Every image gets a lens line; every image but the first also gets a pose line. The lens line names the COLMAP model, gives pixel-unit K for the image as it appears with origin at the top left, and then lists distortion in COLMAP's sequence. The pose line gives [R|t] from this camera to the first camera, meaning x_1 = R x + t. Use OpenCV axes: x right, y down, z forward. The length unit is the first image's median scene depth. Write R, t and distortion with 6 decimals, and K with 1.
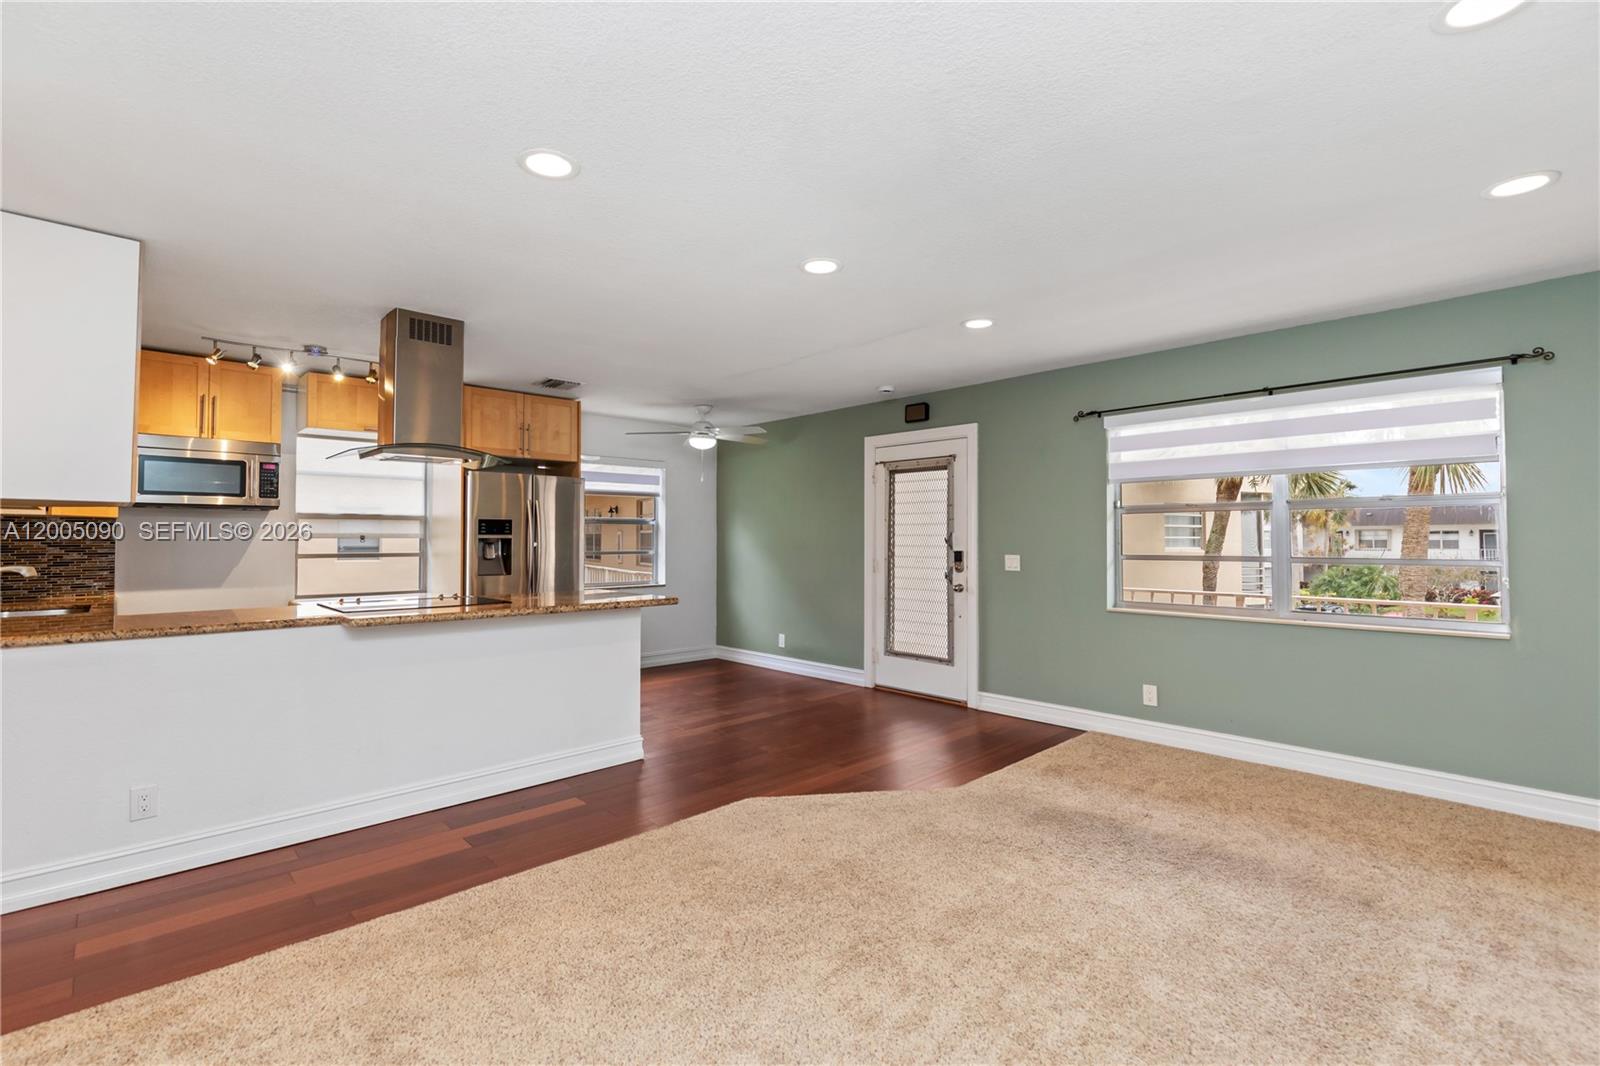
lens RADIAL K [[726.6, 0, 796.4], [0, 726.6, 525.0], [0, 0, 1]] dist [0.014250, -0.003999]
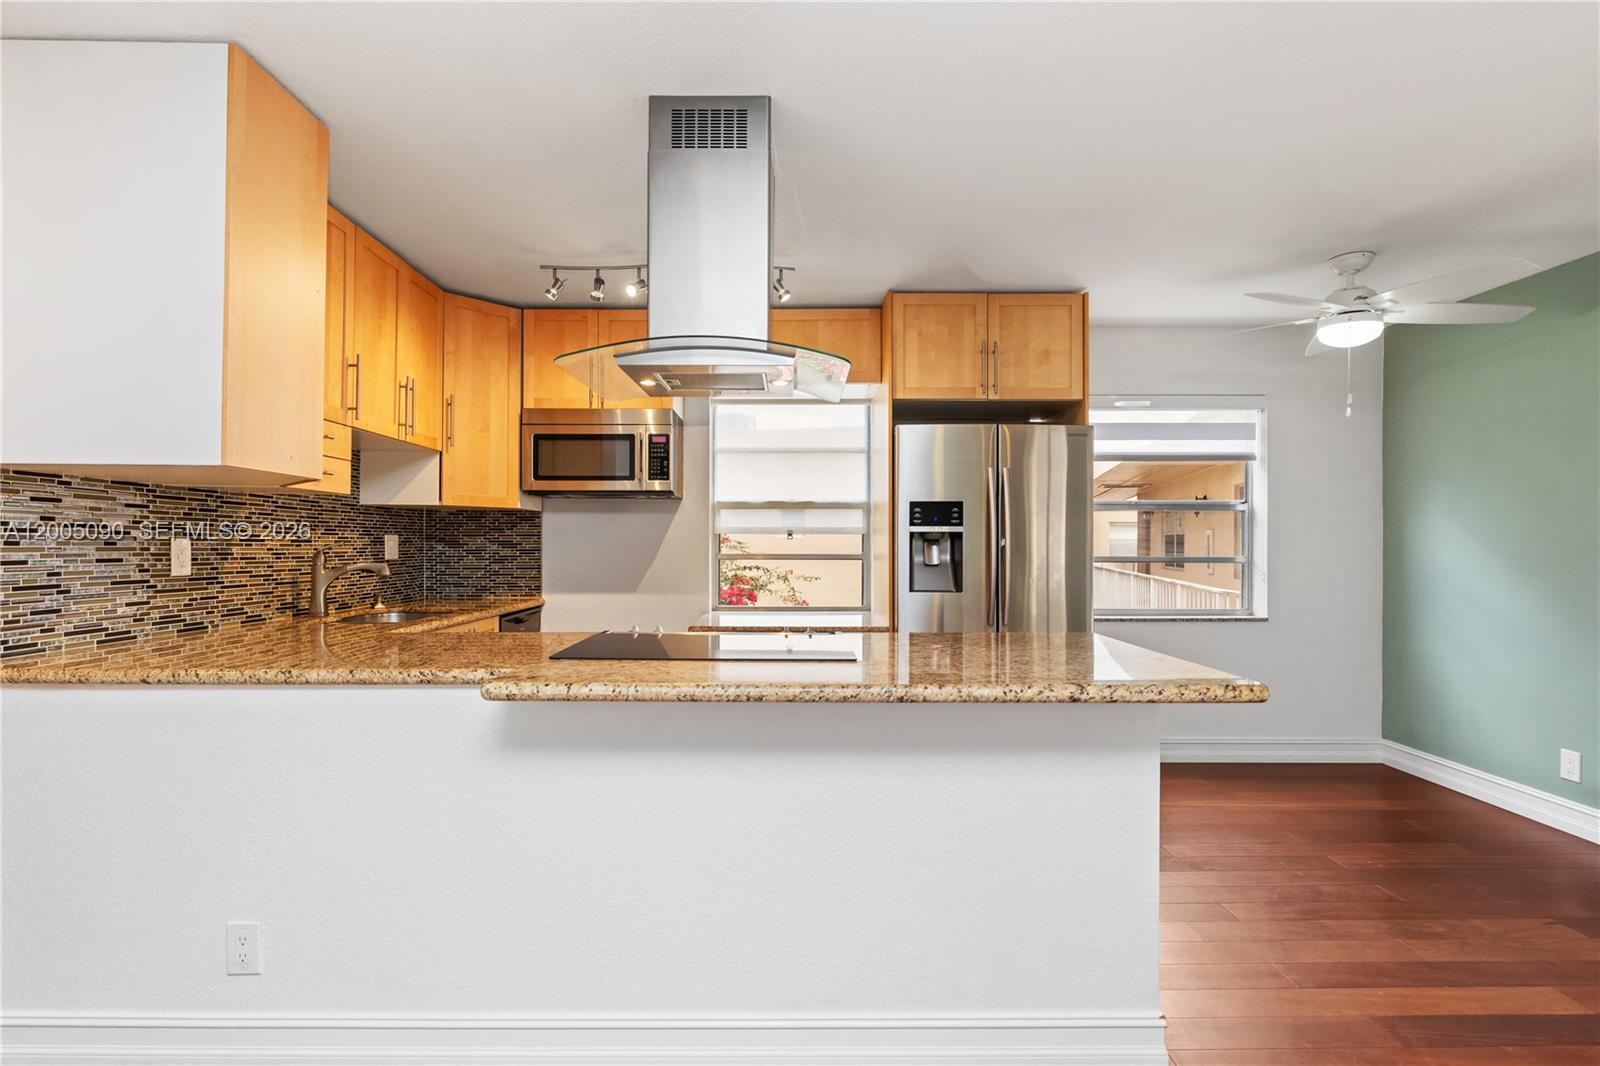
lens RADIAL K [[766.9, 0, 788.7], [0, 766.9, 541.1], [0, 0, 1]] dist [-0.008036, 0.000335]
pose [[0.723665, 0.000285, -0.690151, -0.055150], [0.011511, 0.999856, 0.012482, 0.015425], [0.690055, -0.016977, 0.723557, 0.425244]]
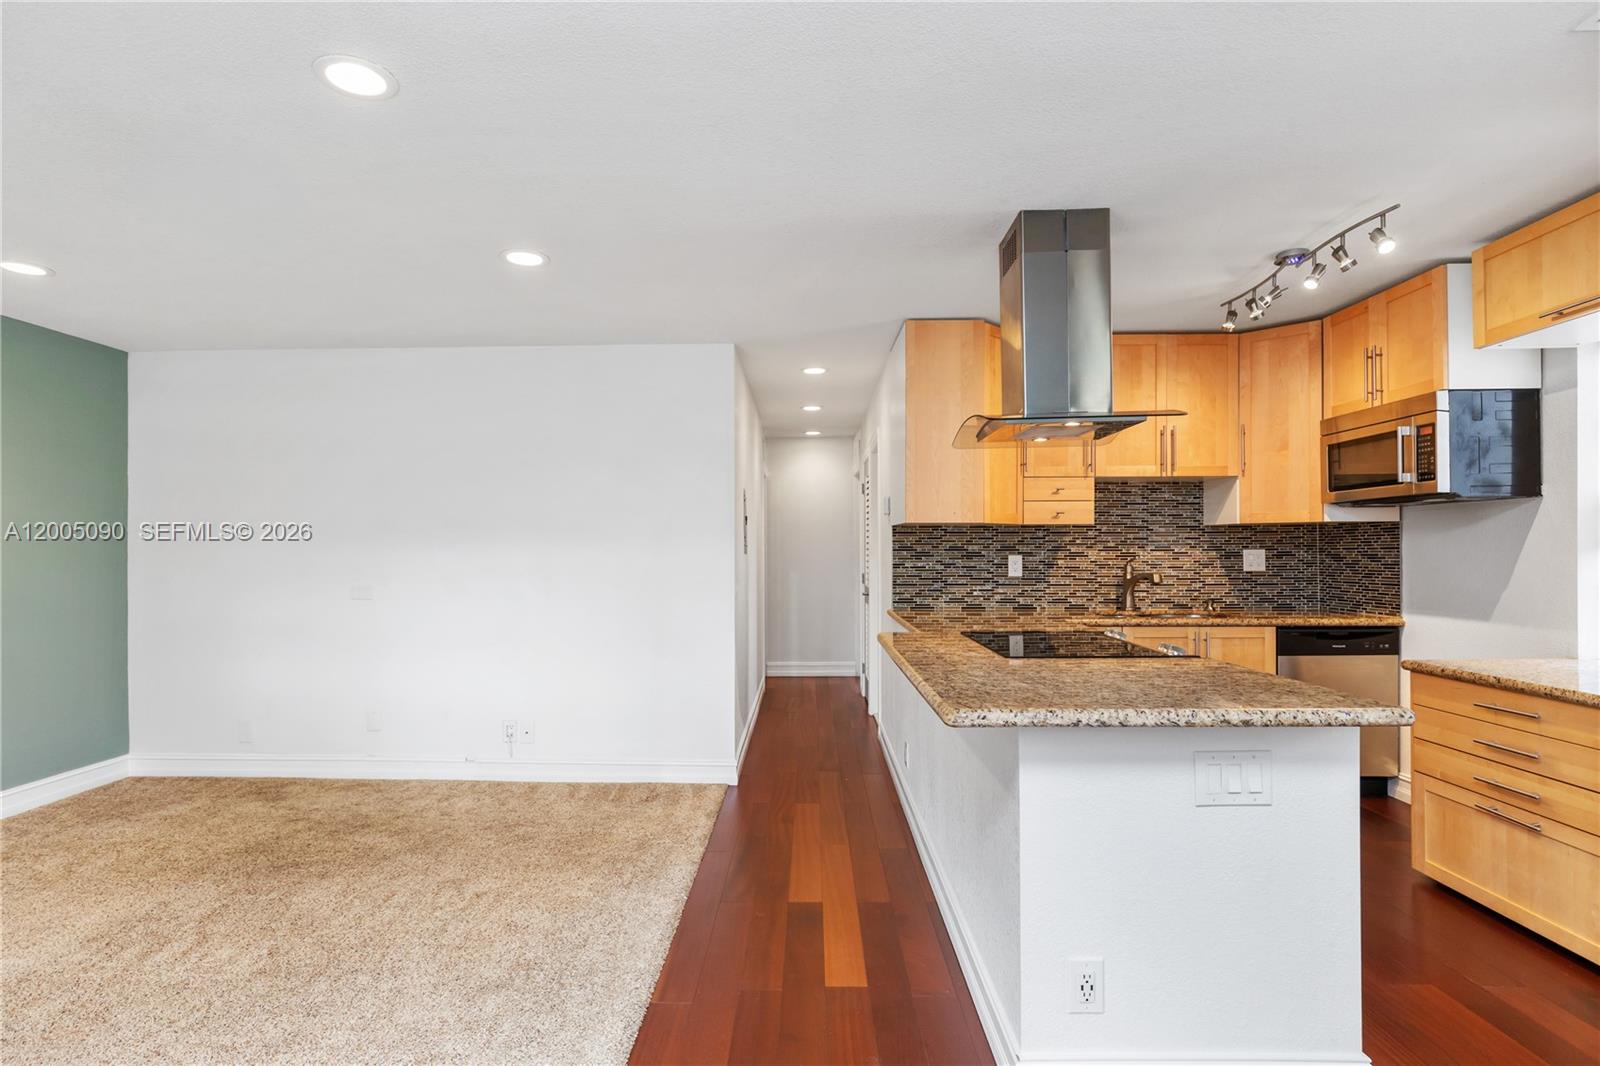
lens RADIAL K [[827.3, 0, 801.2], [0, 827.3, 541.2], [0, 0, 1]] dist [-0.002482, 0.000007]
pose [[-0.695657, -0.007582, -0.718334, 0.136439], [0.019429, 0.999380, -0.029364, 0.021453], [0.718111, -0.034383, -0.695078, 0.921915]]
